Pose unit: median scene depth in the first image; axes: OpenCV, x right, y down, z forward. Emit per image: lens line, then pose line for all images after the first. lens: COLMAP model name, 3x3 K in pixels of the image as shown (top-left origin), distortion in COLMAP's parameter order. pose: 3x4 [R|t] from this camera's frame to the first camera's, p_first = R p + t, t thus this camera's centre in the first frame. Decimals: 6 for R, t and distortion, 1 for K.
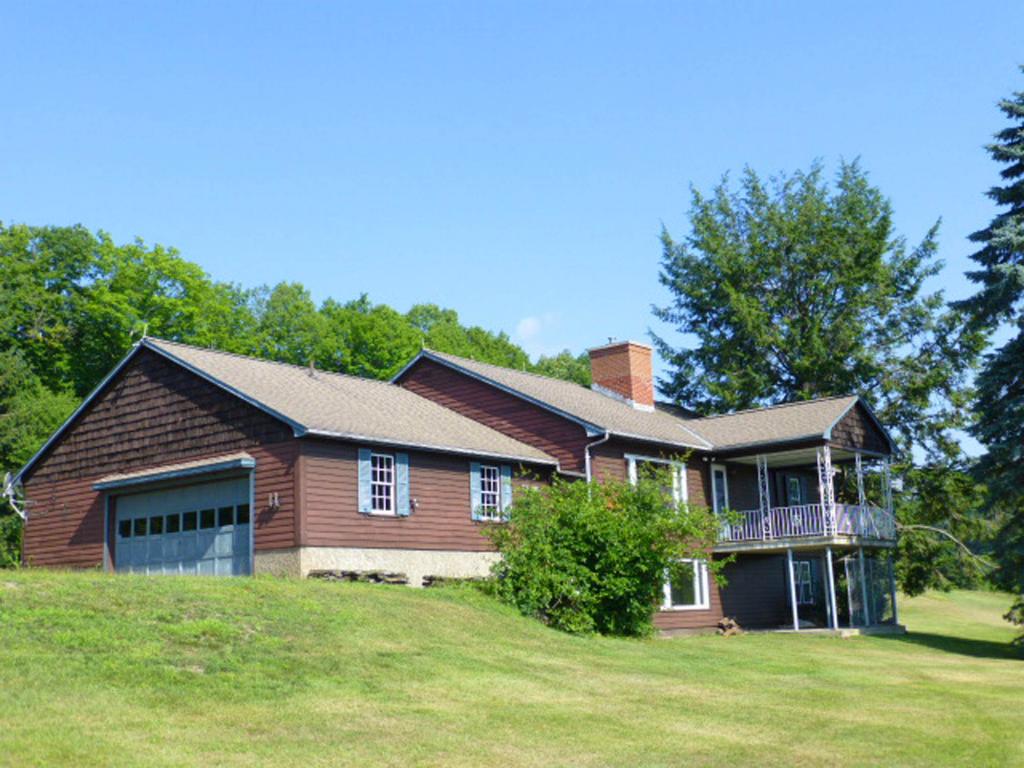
lens RADIAL K [[1115.4, 0, 512.0], [0, 1115.4, 384.0], [0, 0, 1]] dist [0.008586, 0.018442]
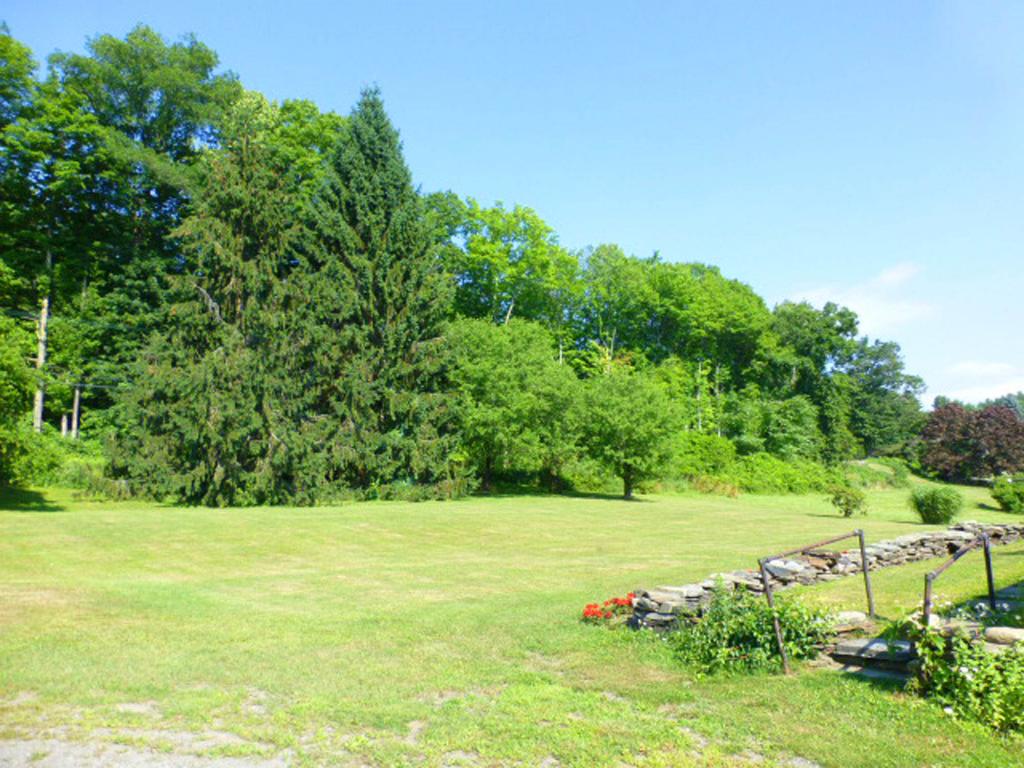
lens RADIAL K [[755.8, 0, 512.0], [0, 755.8, 384.0], [0, 0, 1]] dist [0.002744, -0.002862]
pose [[0.979249, -0.012633, -0.202265, -0.428831], [0.022329, 0.998704, 0.045725, 0.065830], [0.201426, -0.049293, 0.978263, 0.575763]]
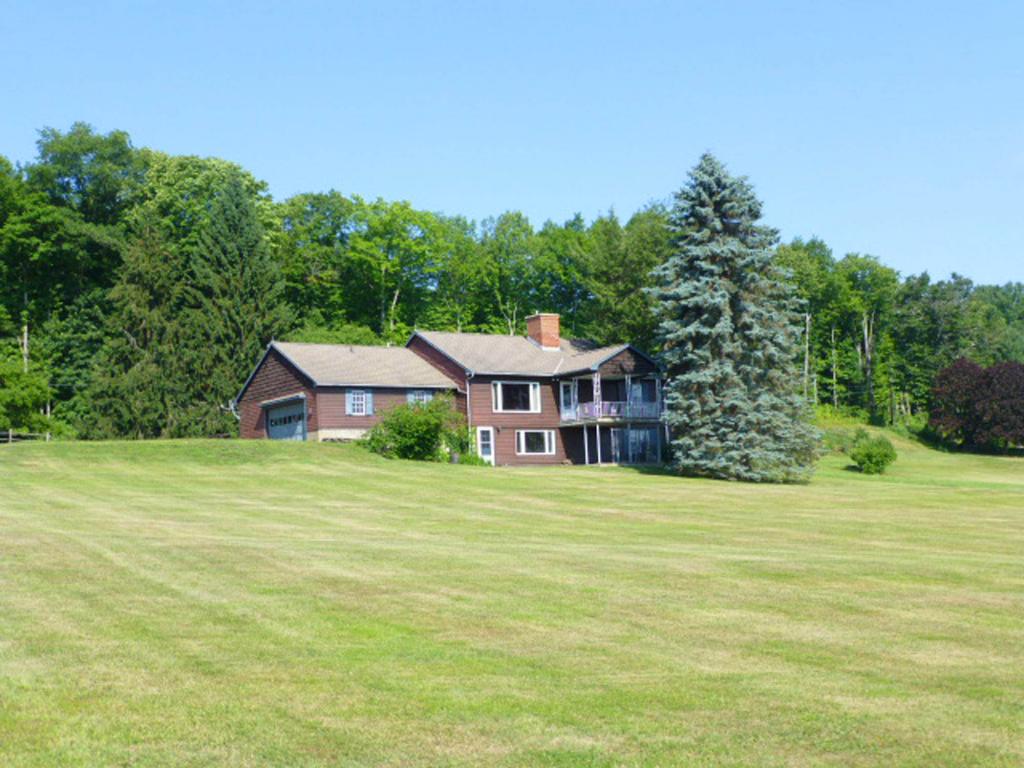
lens RADIAL K [[1311.4, 0, 512.0], [0, 1311.4, 384.0], [0, 0, 1]] dist [0.083211, -0.027755]
pose [[0.943451, -0.032091, -0.329956, 0.919064], [0.069448, 0.992351, 0.102059, -0.175090], [0.324157, -0.119202, 0.938463, -1.251801]]
